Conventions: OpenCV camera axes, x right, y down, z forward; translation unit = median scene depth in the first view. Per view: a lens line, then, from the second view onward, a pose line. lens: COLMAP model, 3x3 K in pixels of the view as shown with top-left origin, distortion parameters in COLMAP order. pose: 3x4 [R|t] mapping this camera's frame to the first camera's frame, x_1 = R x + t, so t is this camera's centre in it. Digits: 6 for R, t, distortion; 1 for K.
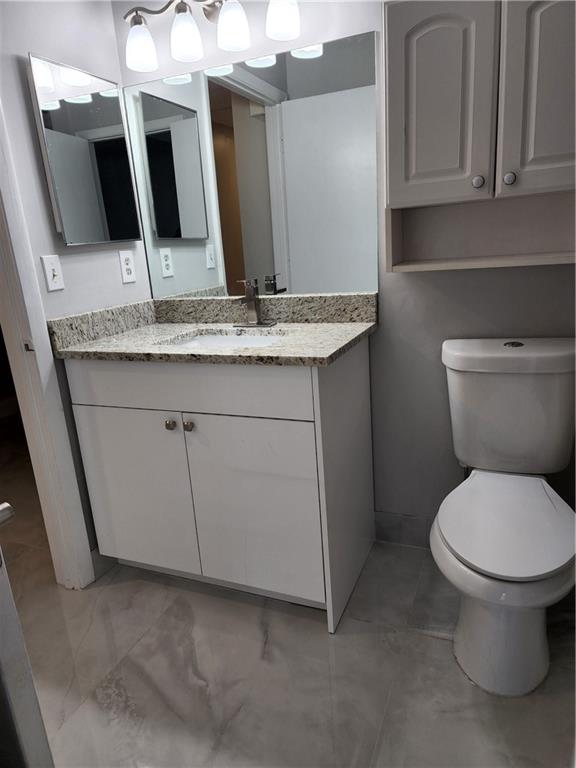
lens RADIAL K [[516.5, 0, 288.0], [0, 516.5, 384.0], [0, 0, 1]] dist [0.071382, -0.071910]
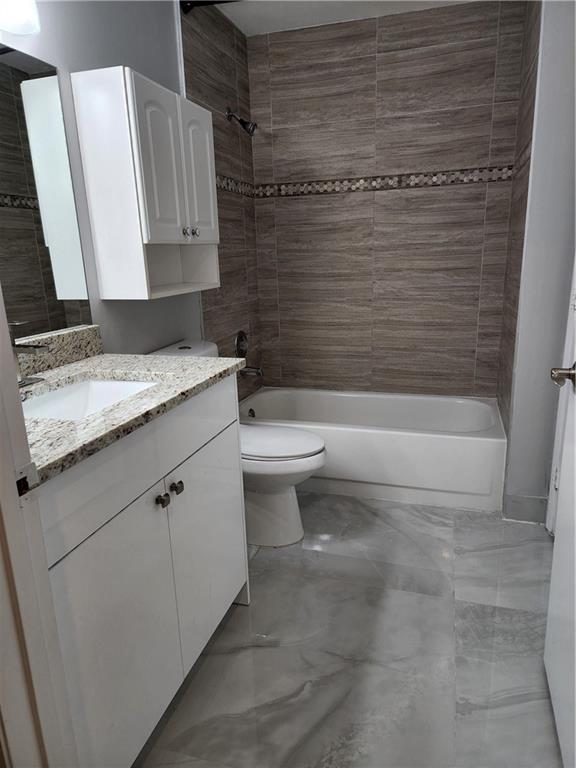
lens RADIAL K [[516.5, 0, 288.0], [0, 516.5, 384.0], [0, 0, 1]] dist [0.071382, -0.071910]
pose [[-0.101094, -0.174693, 0.979419, -0.982381], [0.304127, 0.931910, 0.197611, -0.176615], [-0.947252, 0.317845, -0.041082, 0.830781]]
